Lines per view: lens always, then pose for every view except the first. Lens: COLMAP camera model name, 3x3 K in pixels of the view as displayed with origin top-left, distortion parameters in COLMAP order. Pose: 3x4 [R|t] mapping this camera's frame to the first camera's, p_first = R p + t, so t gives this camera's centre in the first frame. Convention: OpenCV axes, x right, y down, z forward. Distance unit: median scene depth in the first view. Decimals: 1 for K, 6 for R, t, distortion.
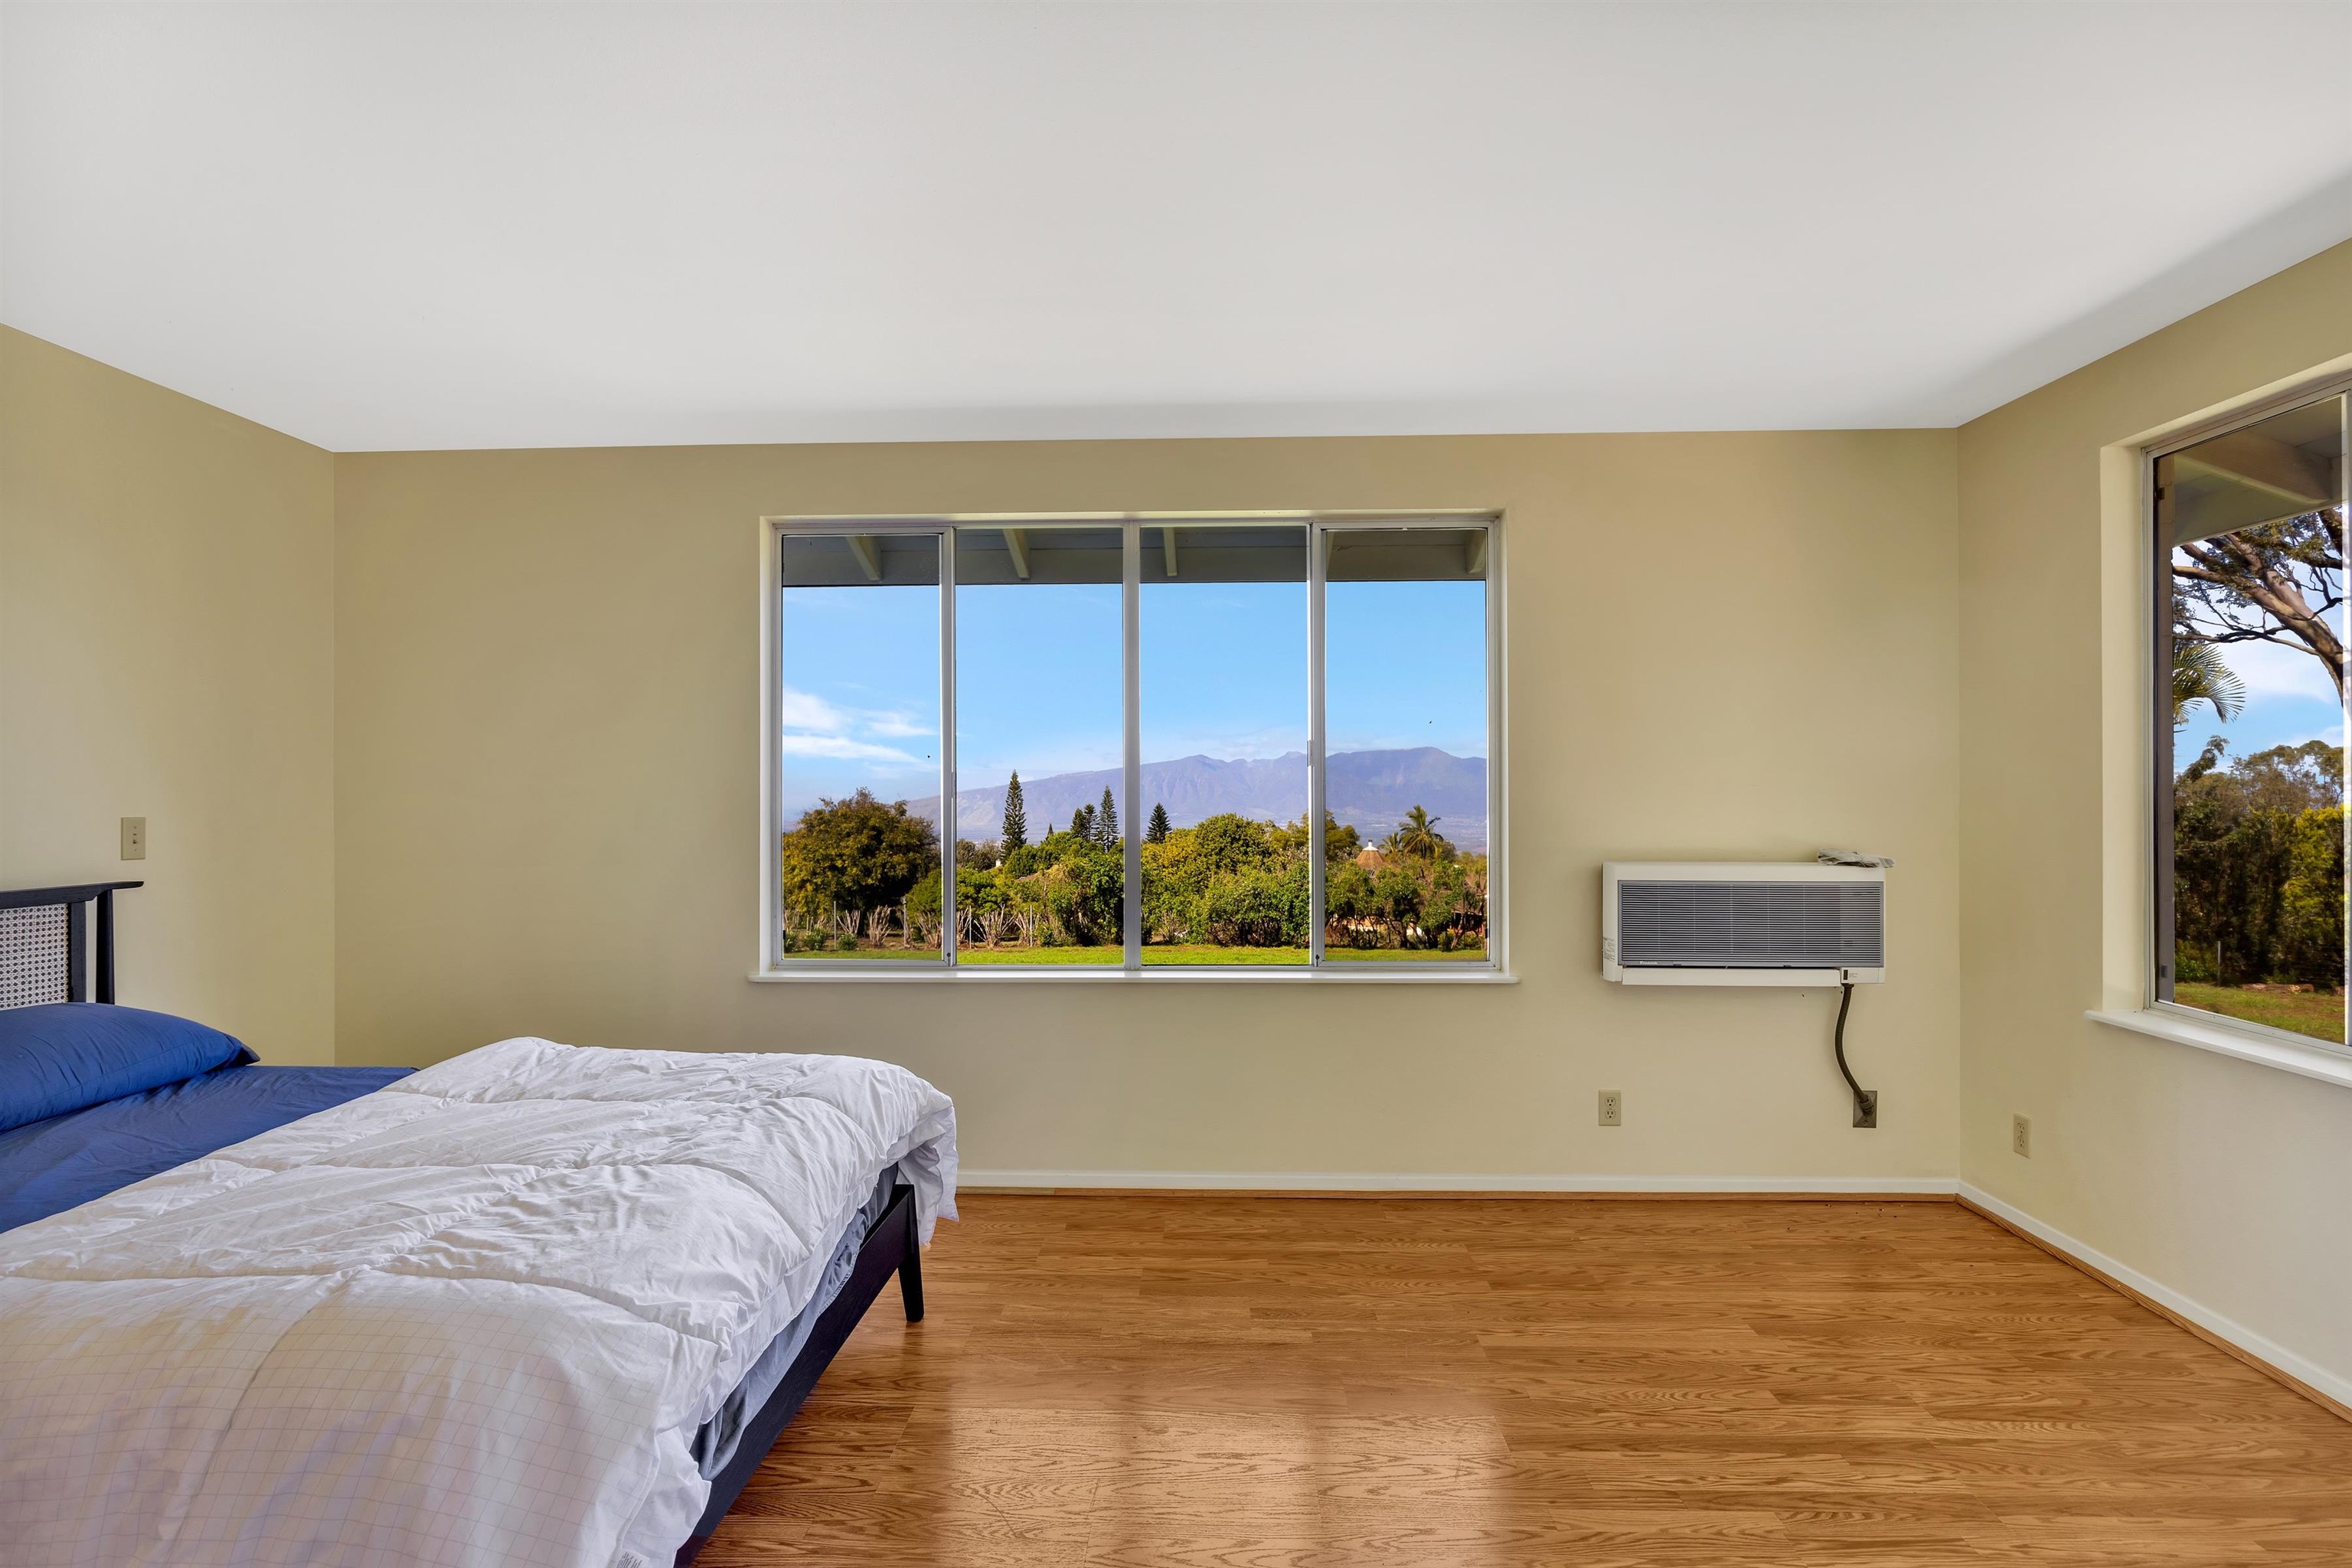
lens RADIAL K [[1158.1, 0, 1170.8], [0, 1158.1, 790.2], [0, 0, 1]] dist [-0.012673, -0.000612]
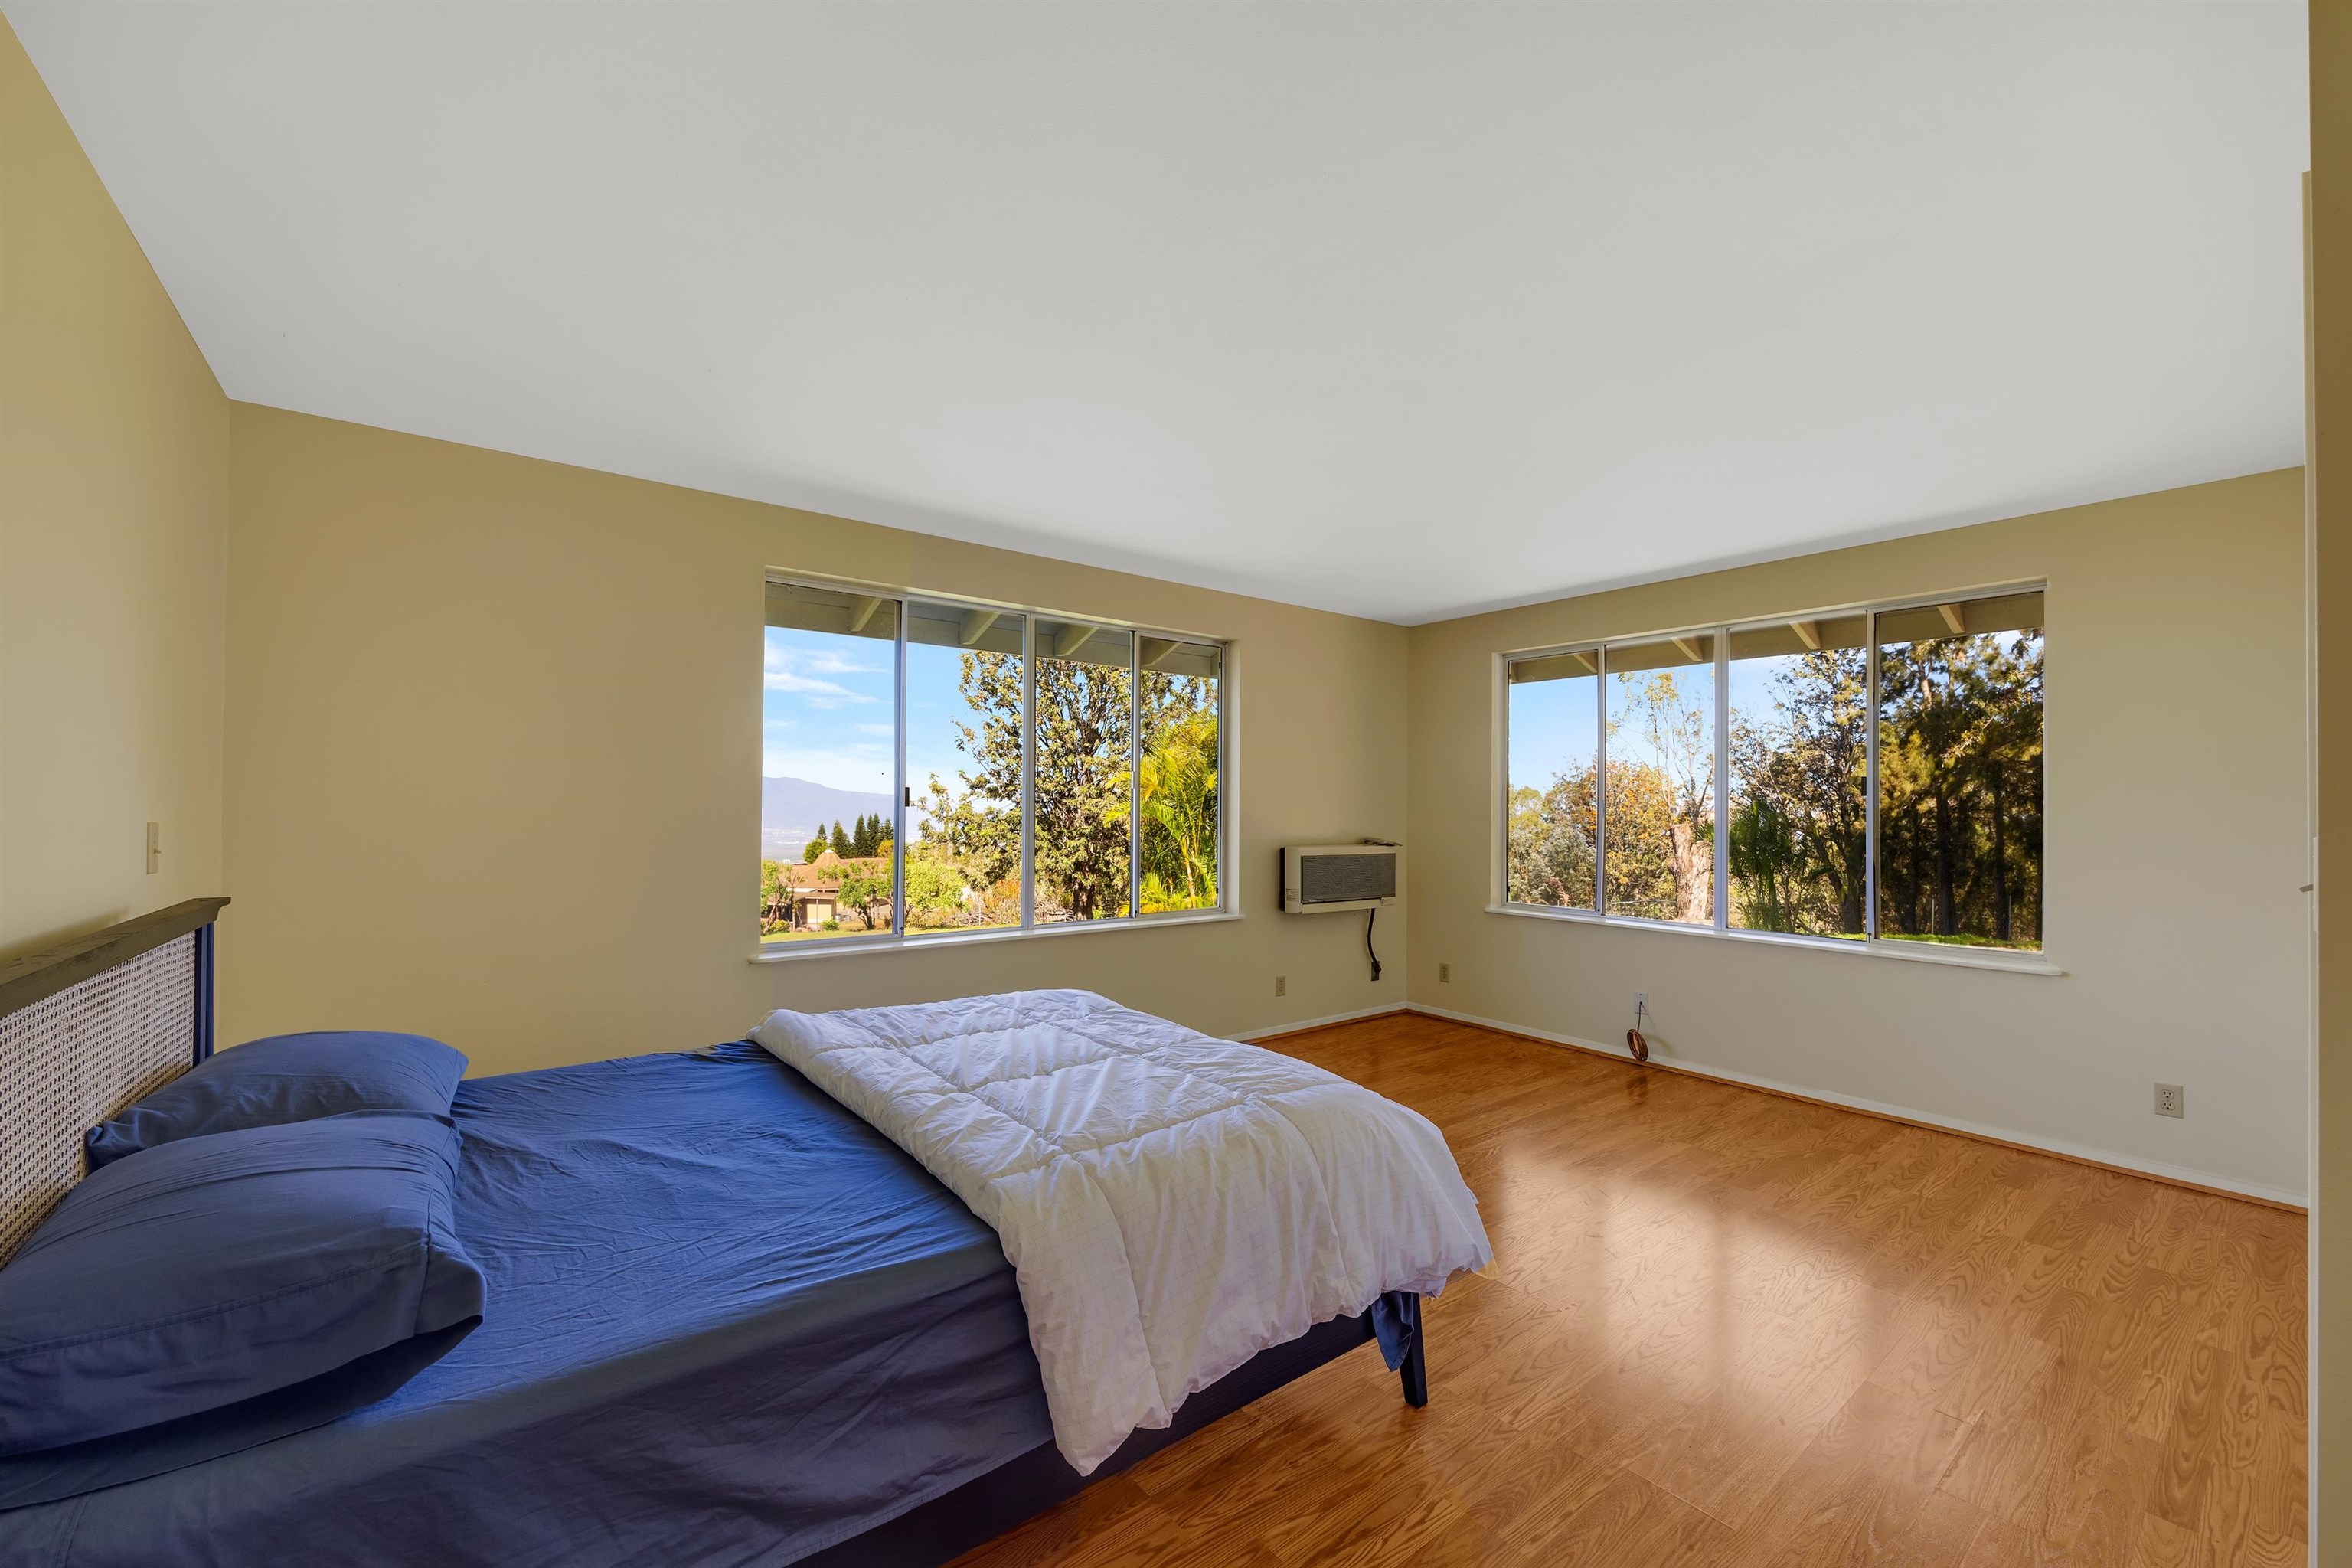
lens RADIAL K [[912.7, 0, 1175.8], [0, 912.7, 796.3], [0, 0, 1]] dist [-0.000171, -0.000130]
pose [[0.767697, 0.016357, 0.640604, -0.622095], [-0.011411, 0.999865, -0.011855, 0.004281], [-0.640712, 0.001791, 0.767779, 0.031730]]
